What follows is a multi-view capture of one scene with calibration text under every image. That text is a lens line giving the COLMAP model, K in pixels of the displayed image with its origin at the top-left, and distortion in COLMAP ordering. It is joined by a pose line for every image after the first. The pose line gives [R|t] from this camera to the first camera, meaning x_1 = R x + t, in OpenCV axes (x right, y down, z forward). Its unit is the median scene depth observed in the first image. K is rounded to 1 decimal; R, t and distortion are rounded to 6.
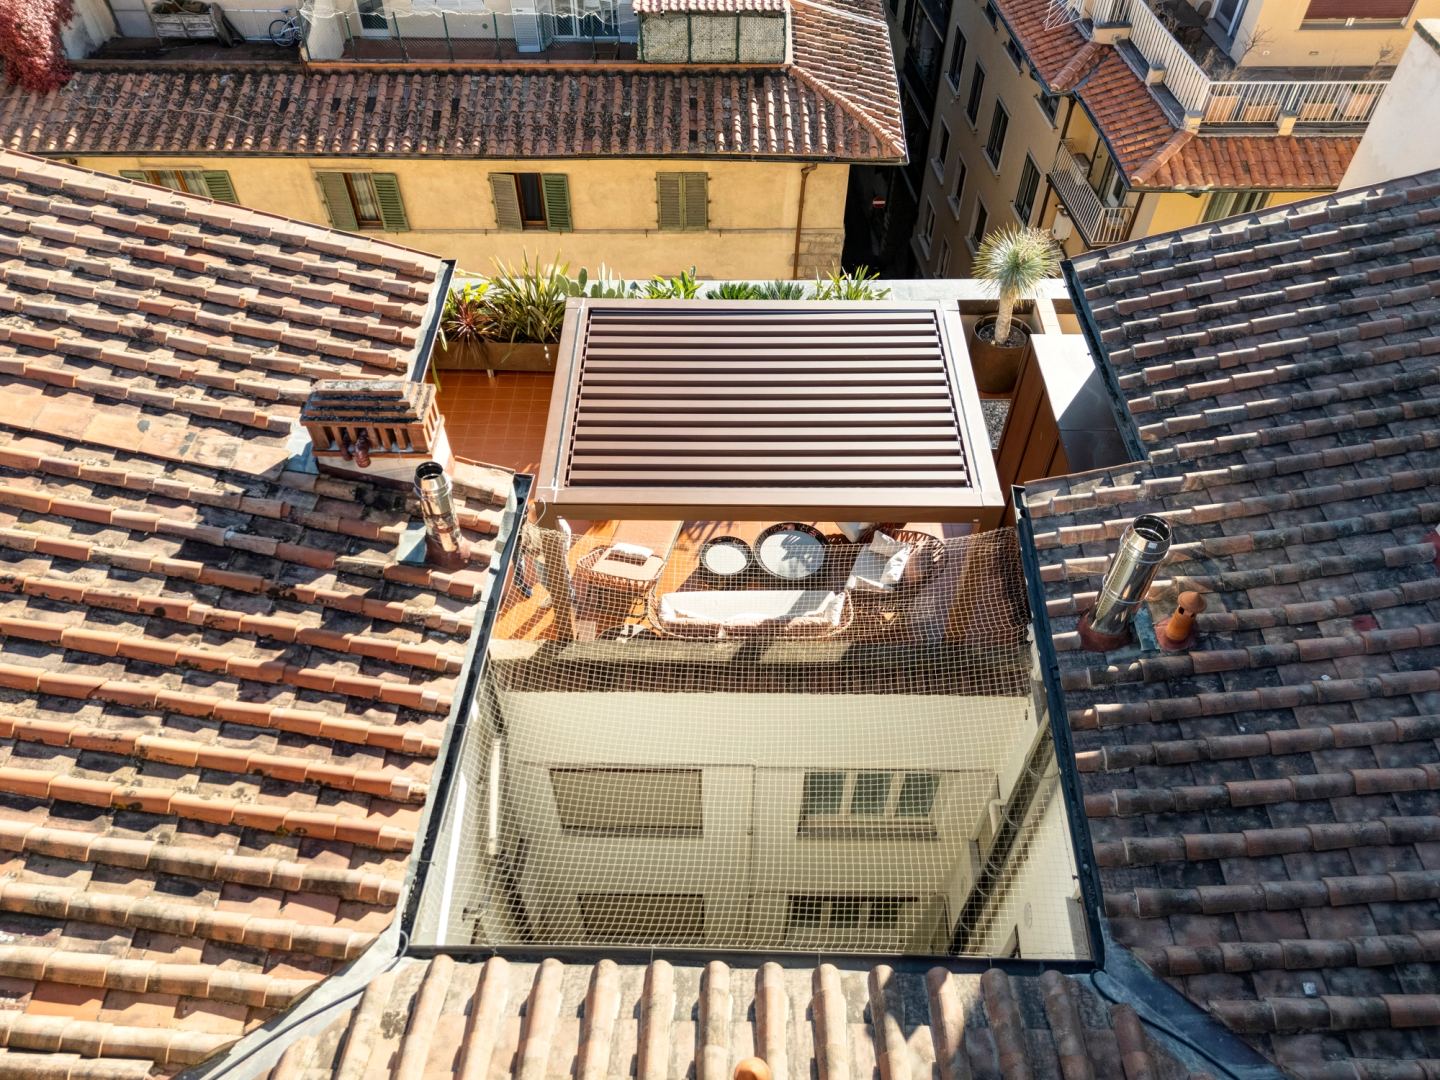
lens RADIAL K [[1053.6, 0, 716.6], [0, 1053.6, 538.6], [0, 0, 1]] dist [0.087132, -0.085288]
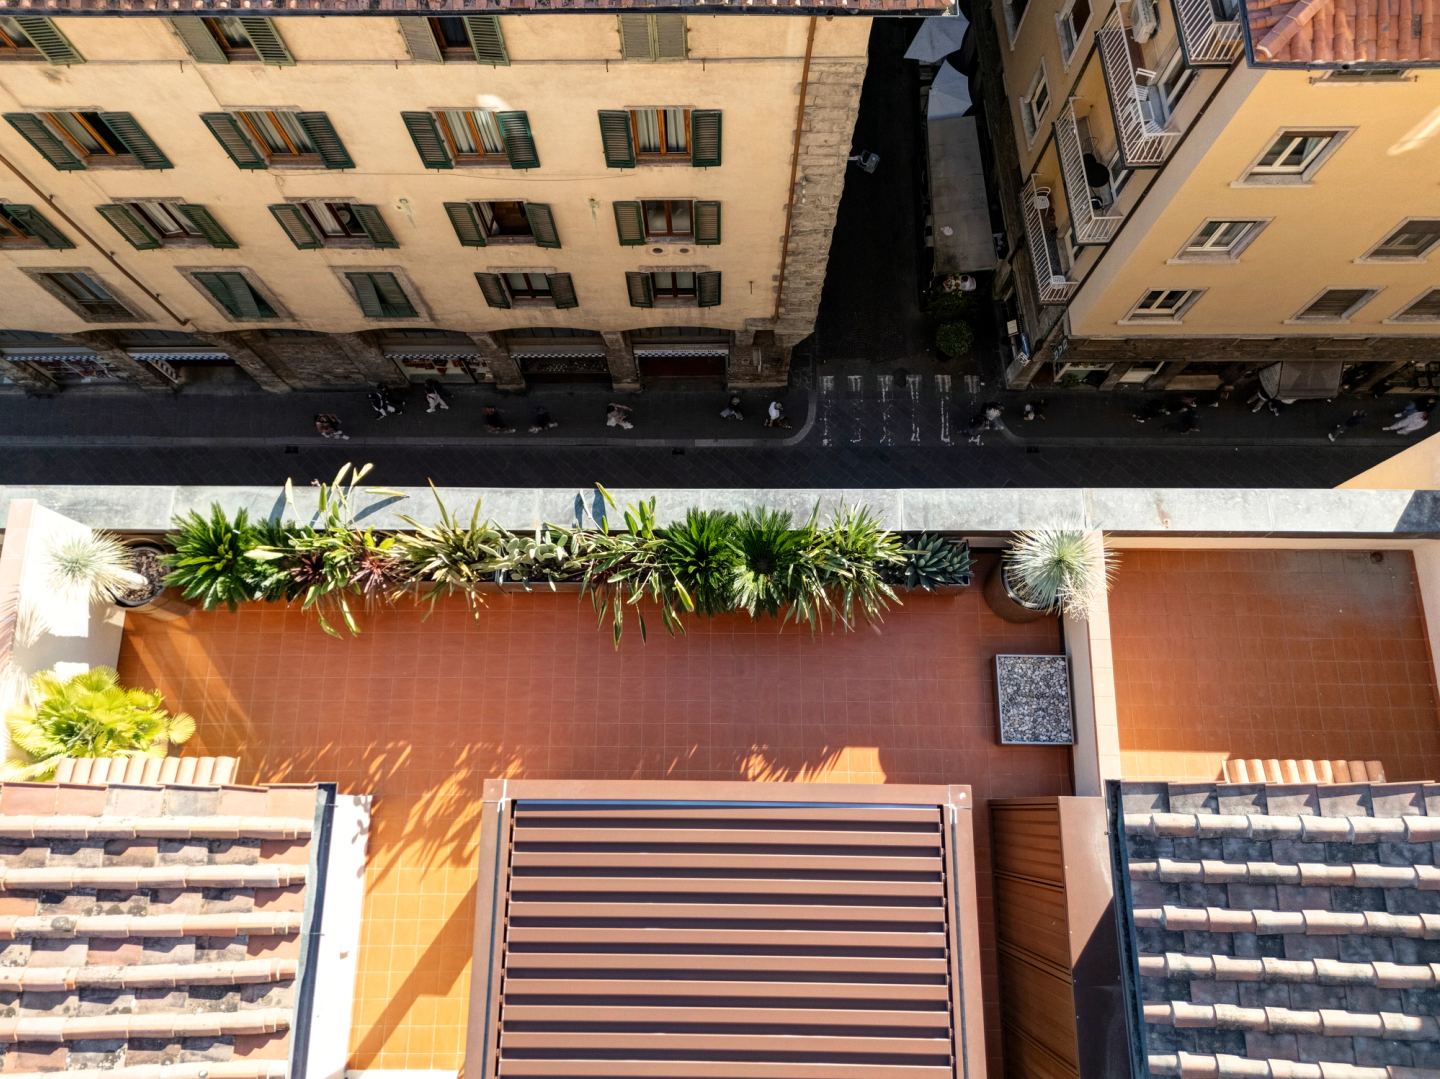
lens RADIAL K [[1053.6, 0, 716.6], [0, 1053.6, 538.1], [0, 0, 1]] dist [0.087132, -0.085288]
pose [[0.999976, -0.000826, -0.006943, 0.019420], [0.003904, 0.889721, 0.456489, -0.369460], [0.005800, -0.456505, 0.889702, 0.181287]]
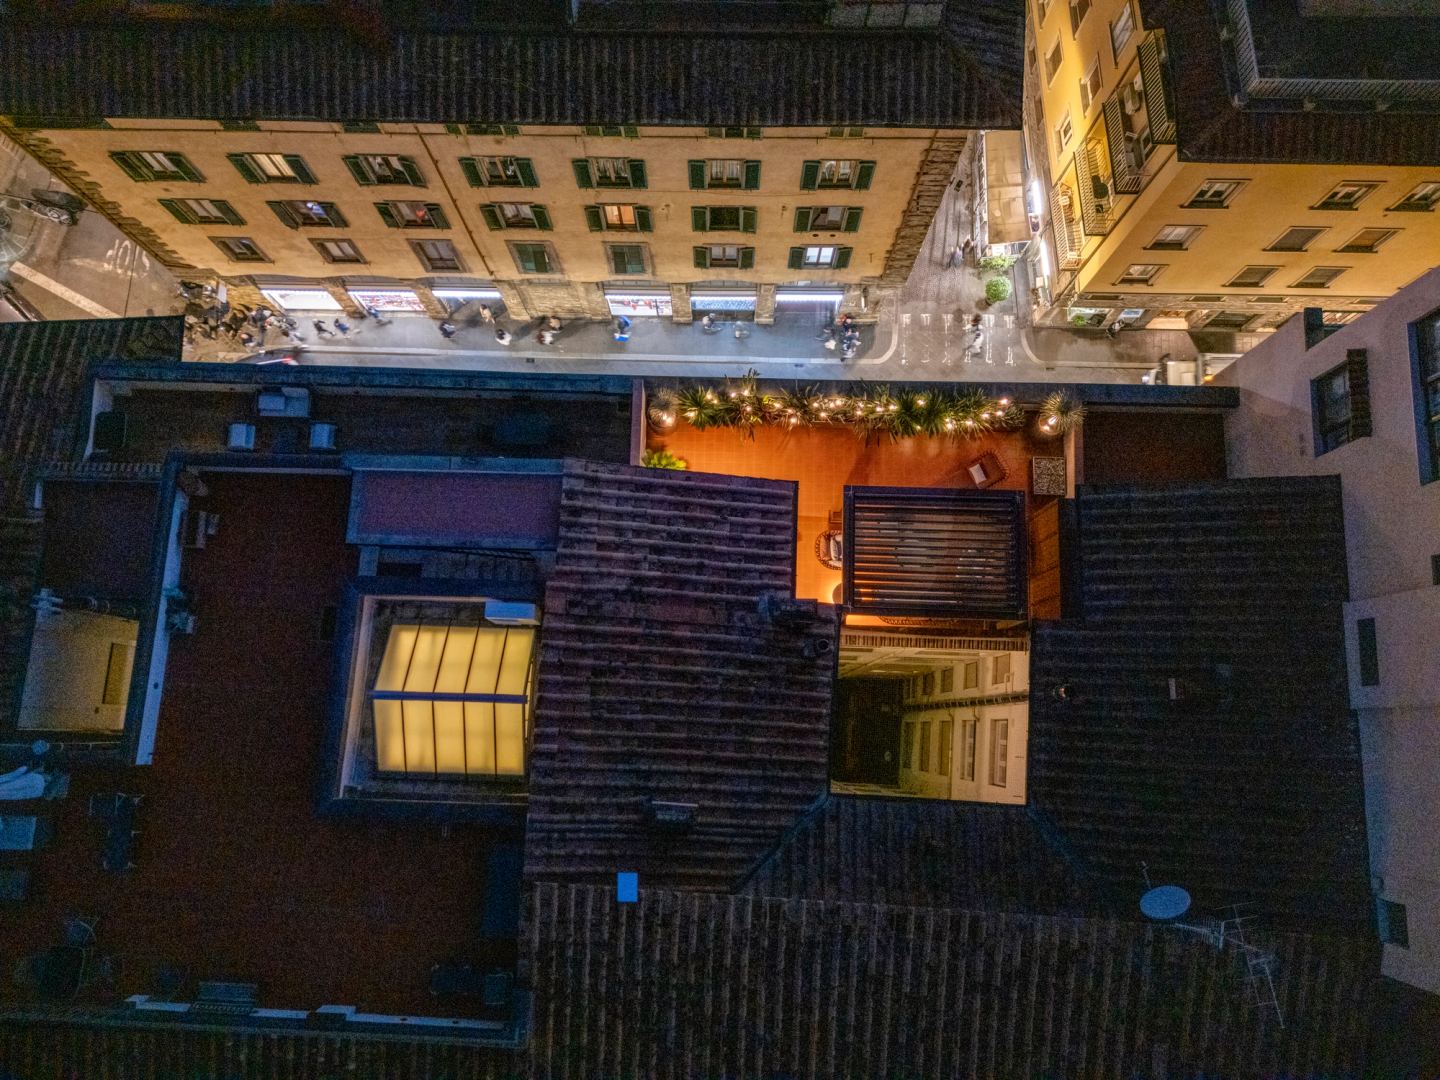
lens RADIAL K [[1053.6, 0, 716.6], [0, 1053.6, 538.6], [0, 0, 1]] dist [0.087132, -0.085288]
pose [[0.999720, 0.020232, -0.012276, -0.181519], [-0.010840, 0.852644, 0.522380, -0.614160], [0.021036, -0.522101, 0.852624, -0.440054]]
